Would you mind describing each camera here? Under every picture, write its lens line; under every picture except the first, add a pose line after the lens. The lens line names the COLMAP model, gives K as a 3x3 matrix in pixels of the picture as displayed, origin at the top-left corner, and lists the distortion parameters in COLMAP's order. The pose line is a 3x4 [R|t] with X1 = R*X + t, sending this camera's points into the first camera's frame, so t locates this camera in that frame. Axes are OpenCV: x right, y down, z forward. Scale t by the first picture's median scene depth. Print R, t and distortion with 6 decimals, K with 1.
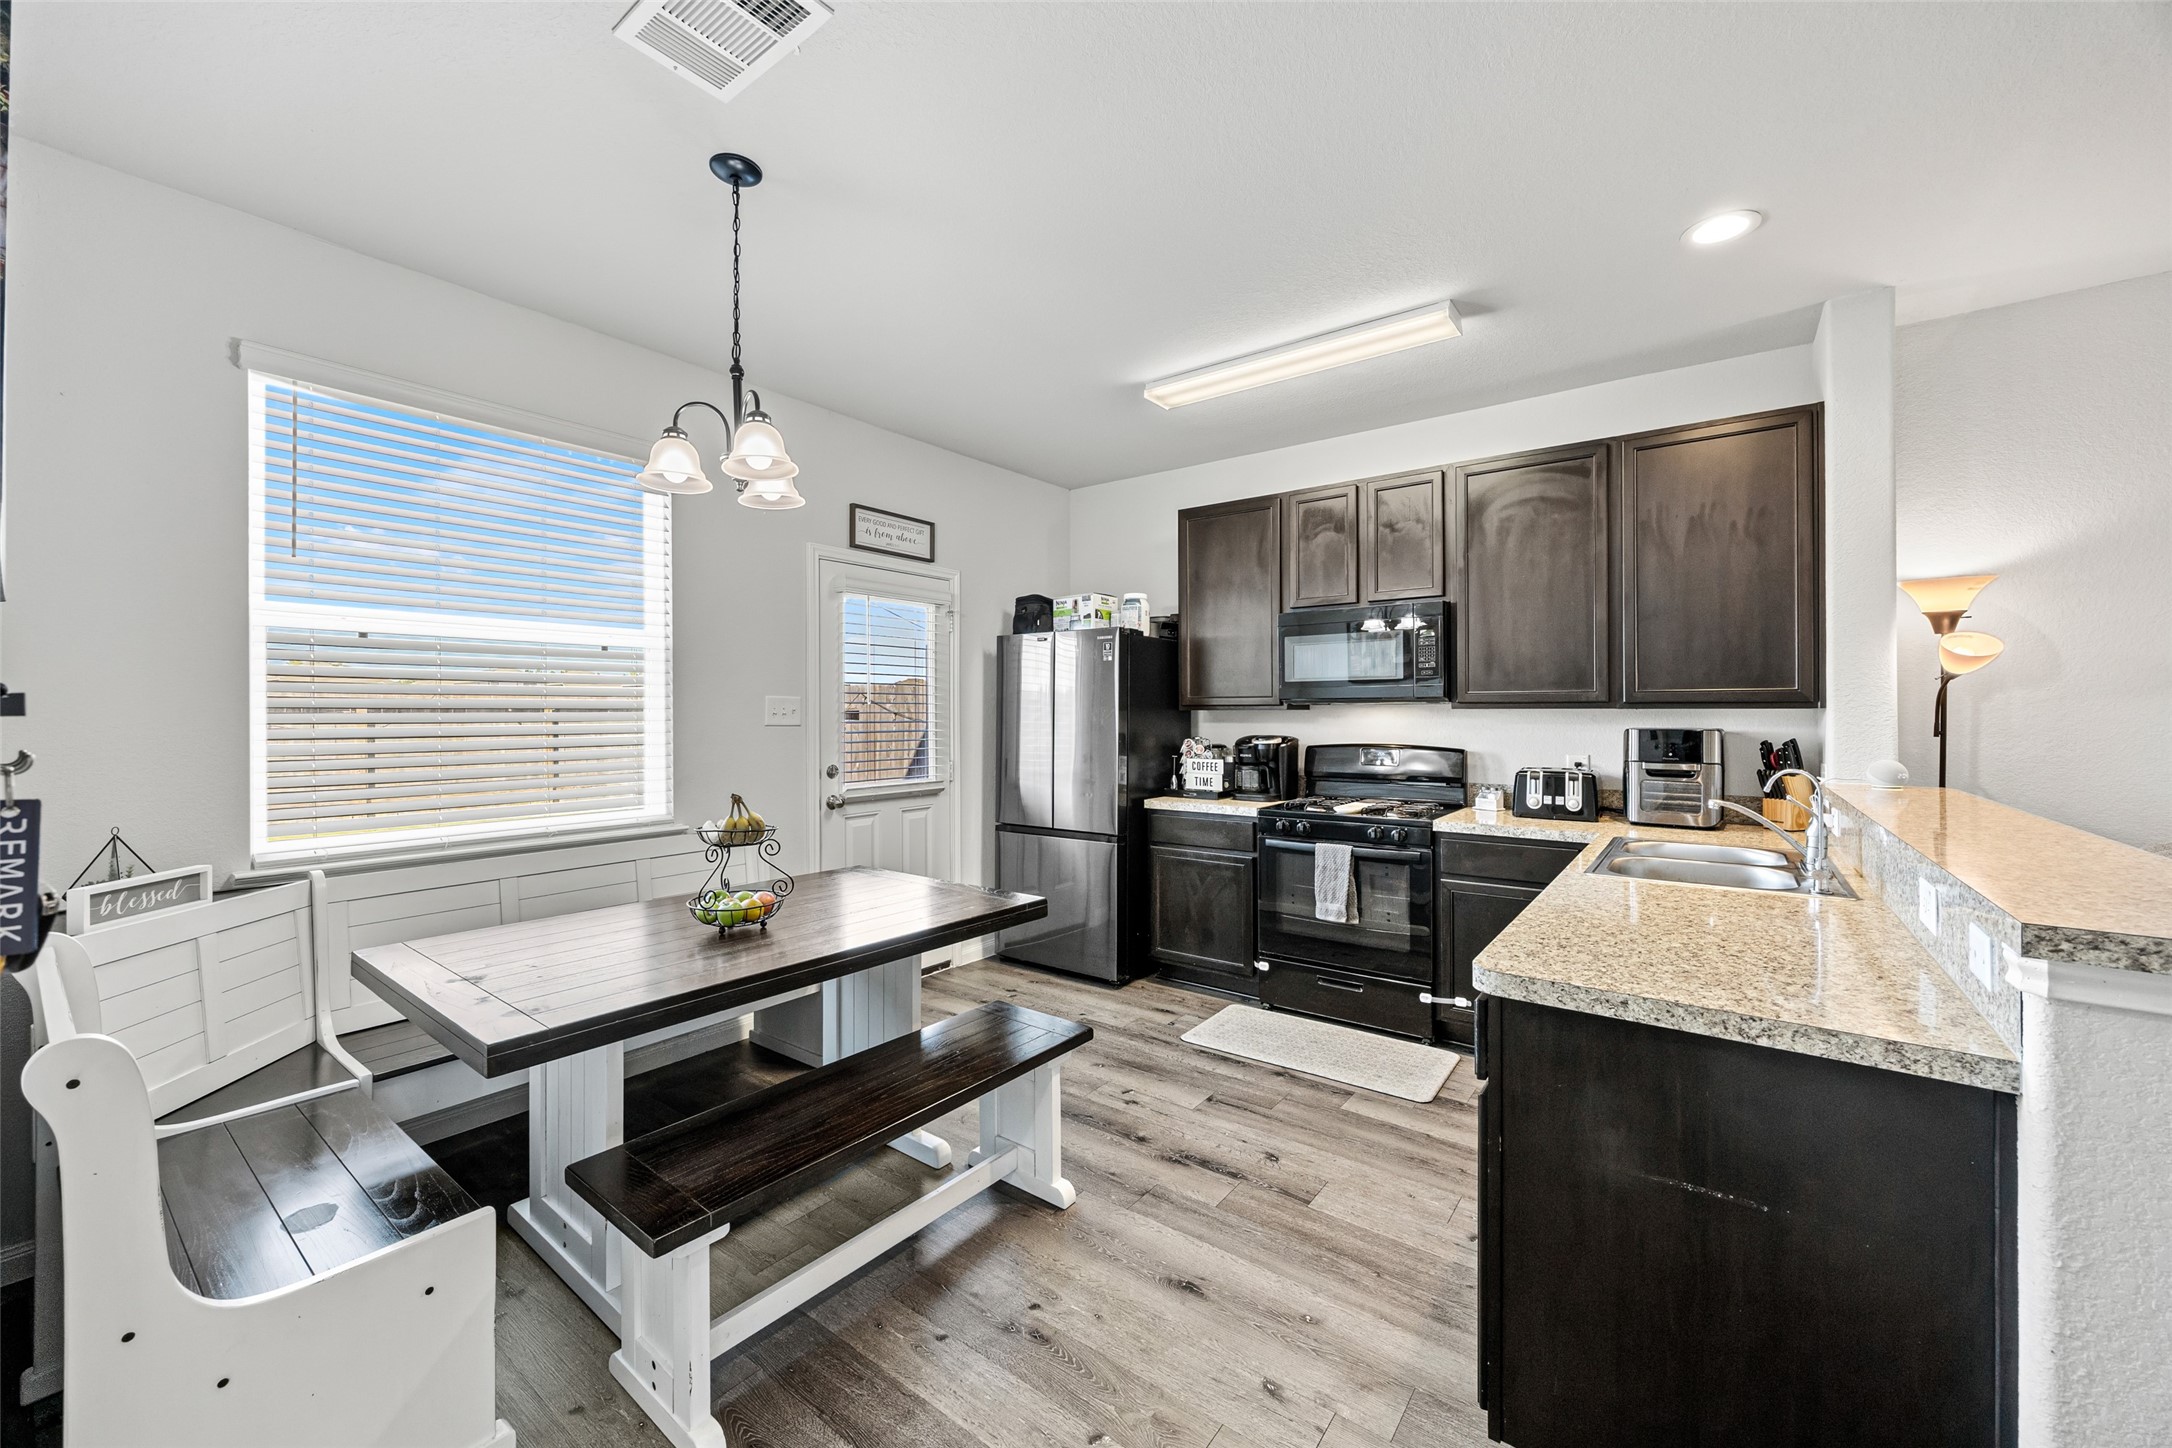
lens RADIAL K [[830.0, 0, 1091.9], [0, 830.0, 712.3], [0, 0, 1]] dist [-0.005120, 0.000796]
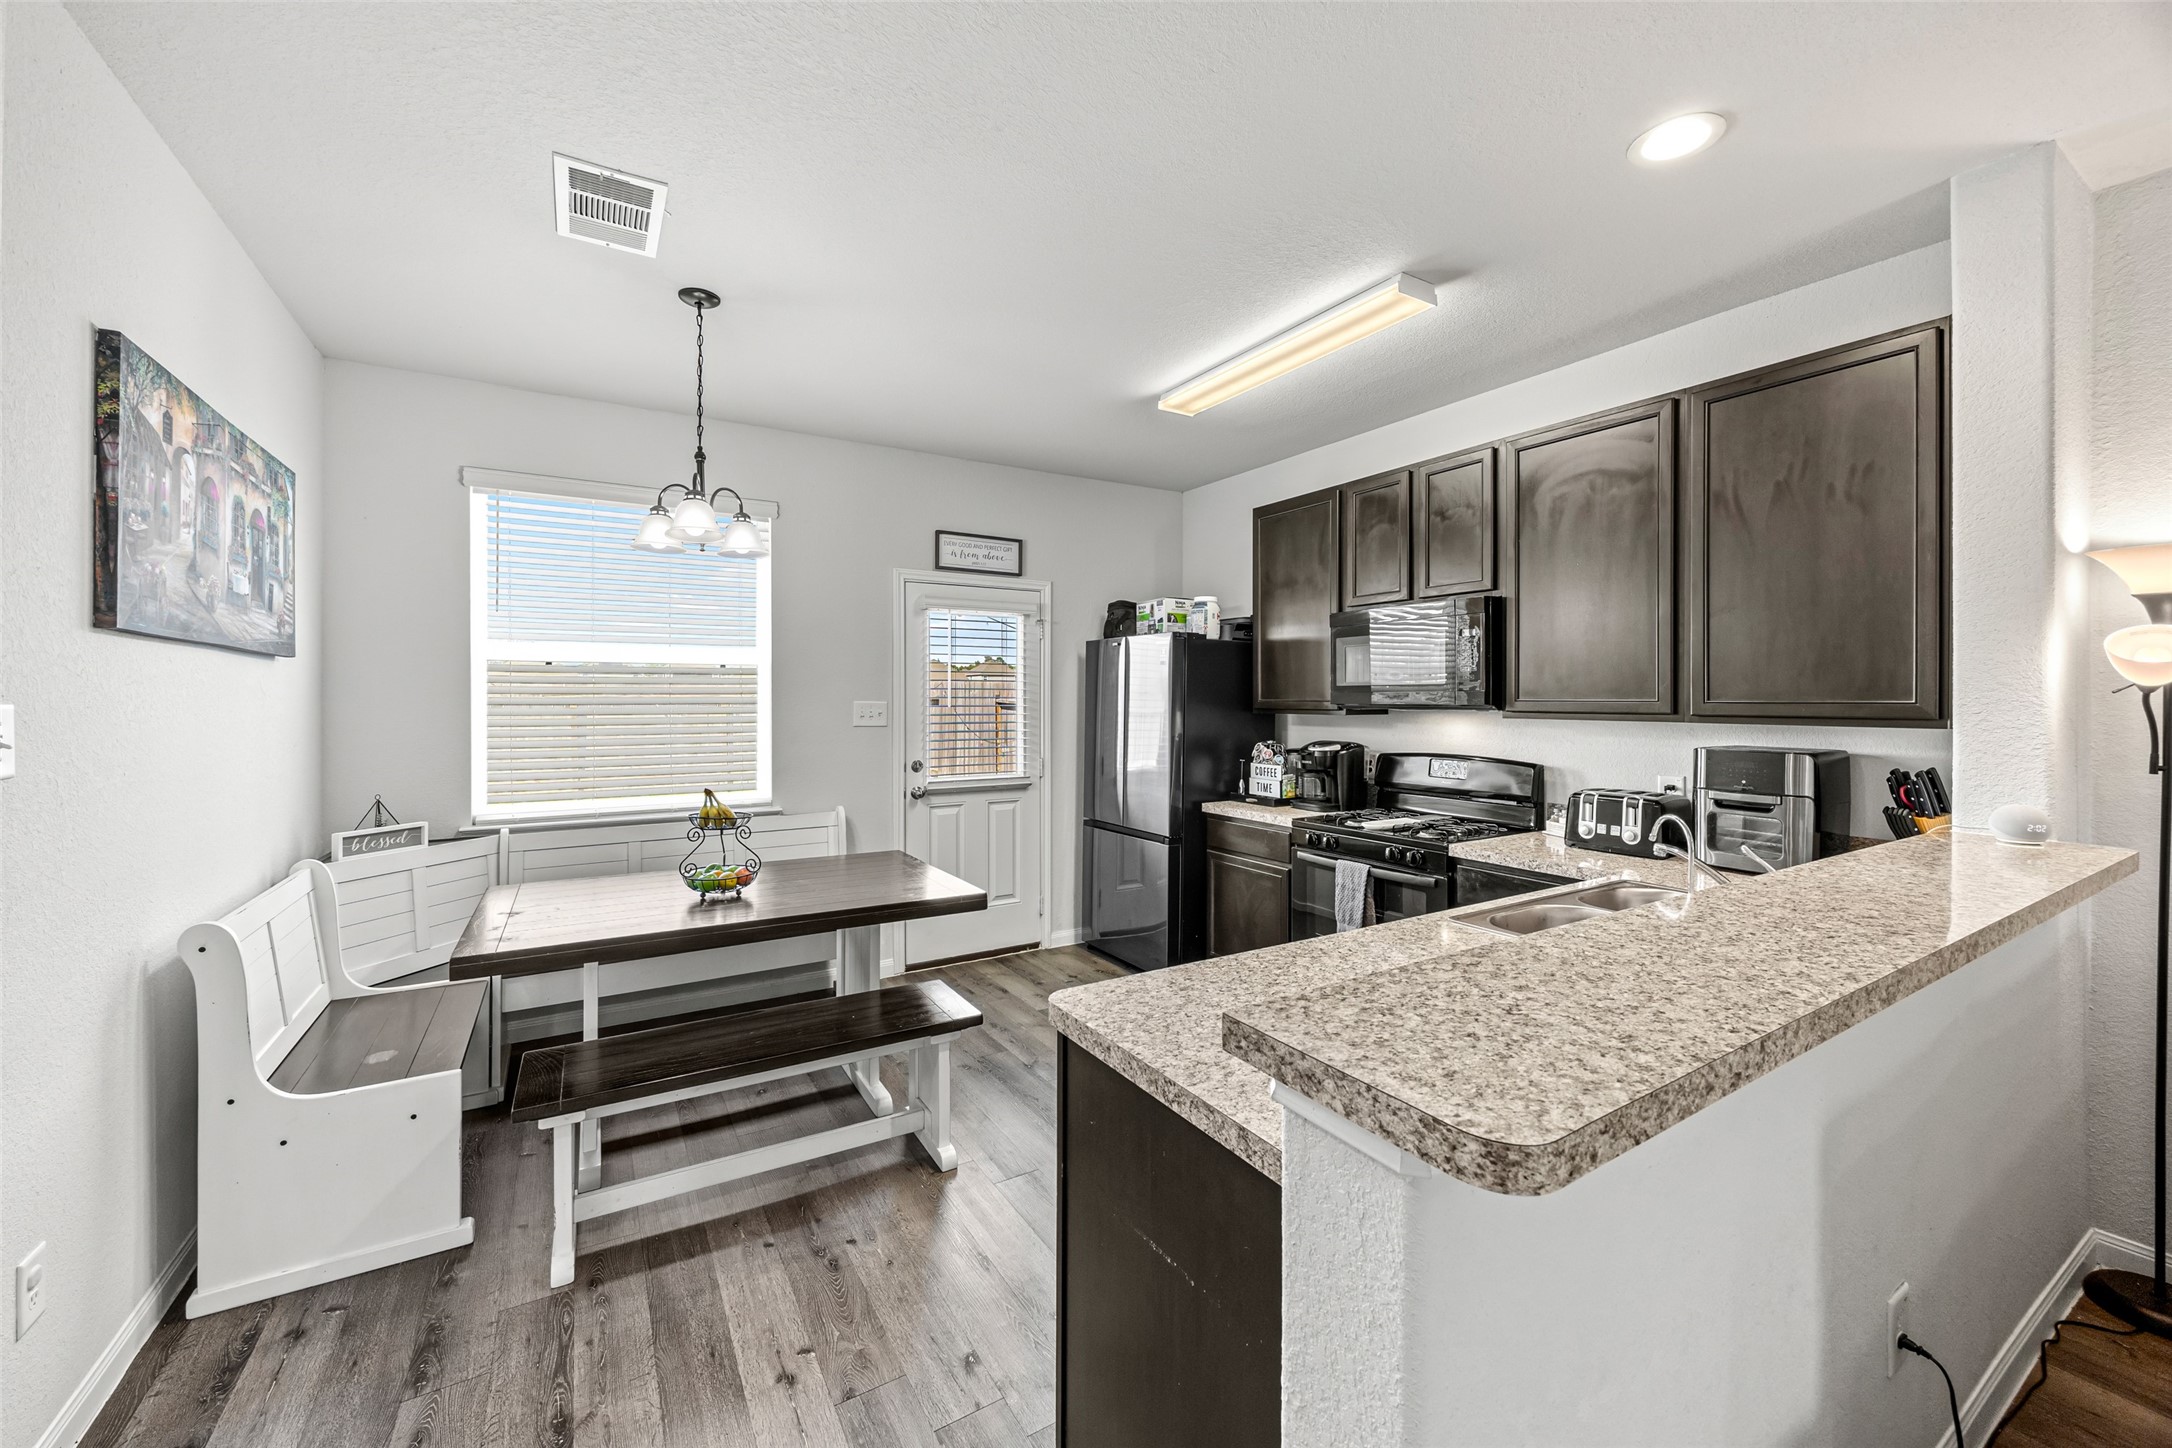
lens RADIAL K [[830.0, 0, 1084.7], [0, 830.0, 701.8], [0, 0, 1]] dist [-0.005120, 0.000796]
pose [[0.929208, 0.003297, -0.369542, 0.361910], [-0.001458, 0.999985, 0.005255, -0.026632], [0.369554, -0.004344, 0.929199, 0.022626]]
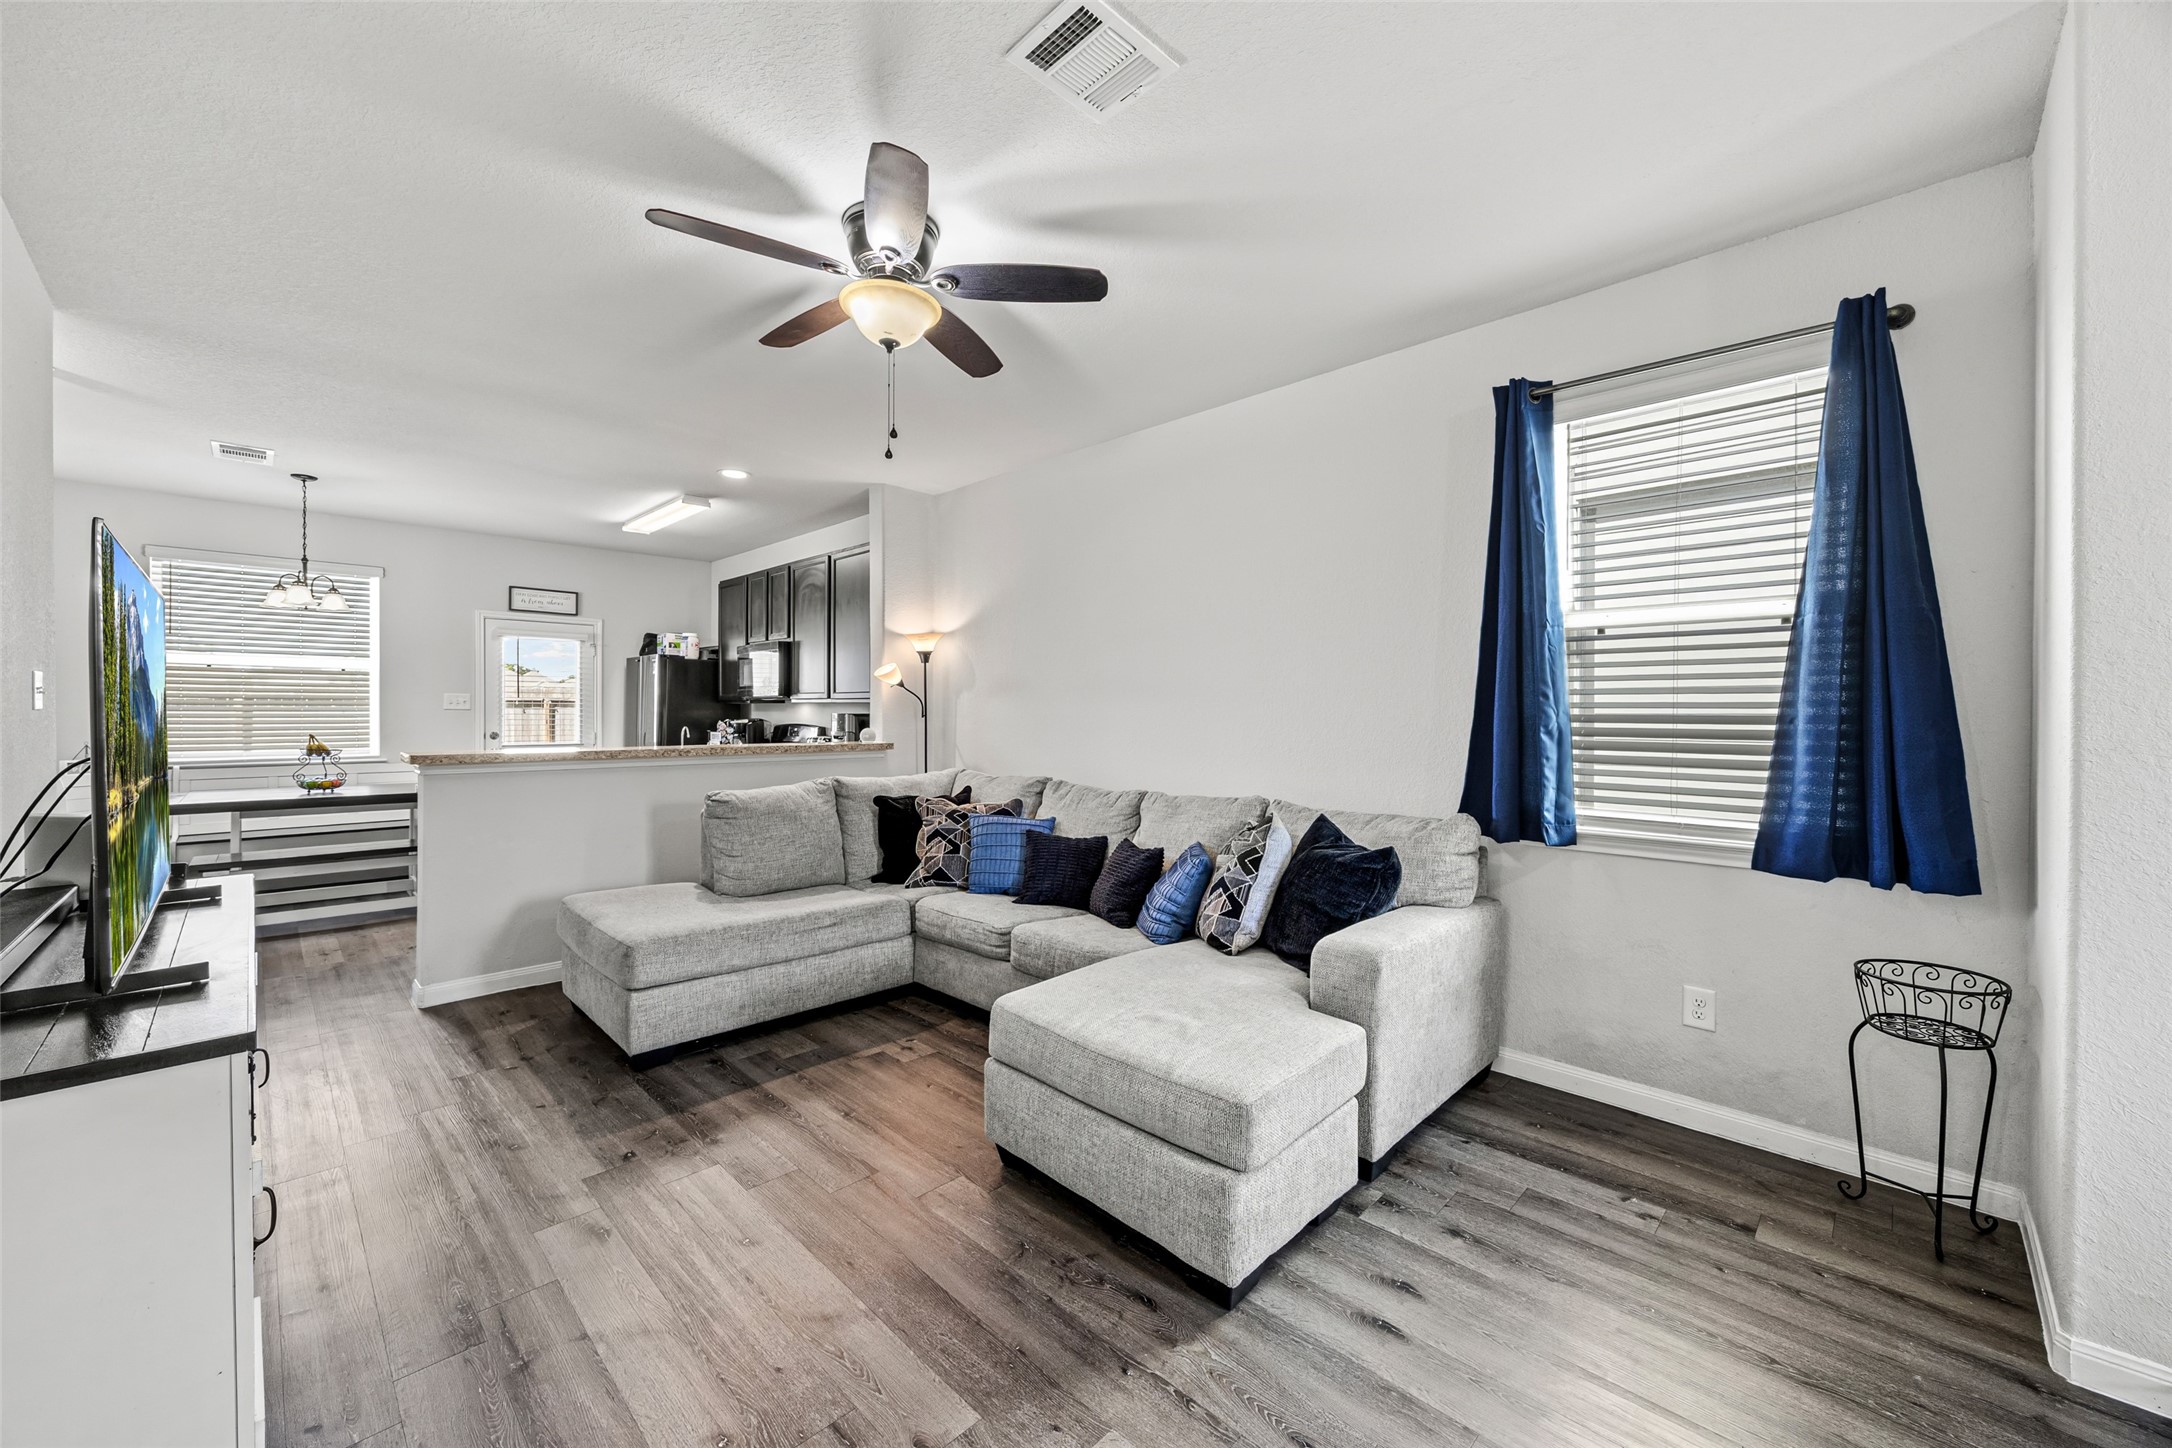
lens RADIAL K [[830.0, 0, 1069.2], [0, 830.0, 720.1], [0, 0, 1]] dist [-0.005120, 0.000796]
pose [[0.987799, 0.010964, -0.155347, 1.332001], [-0.009485, 0.999902, 0.010259, 0.007405], [0.155444, -0.008661, 0.987807, -0.646249]]
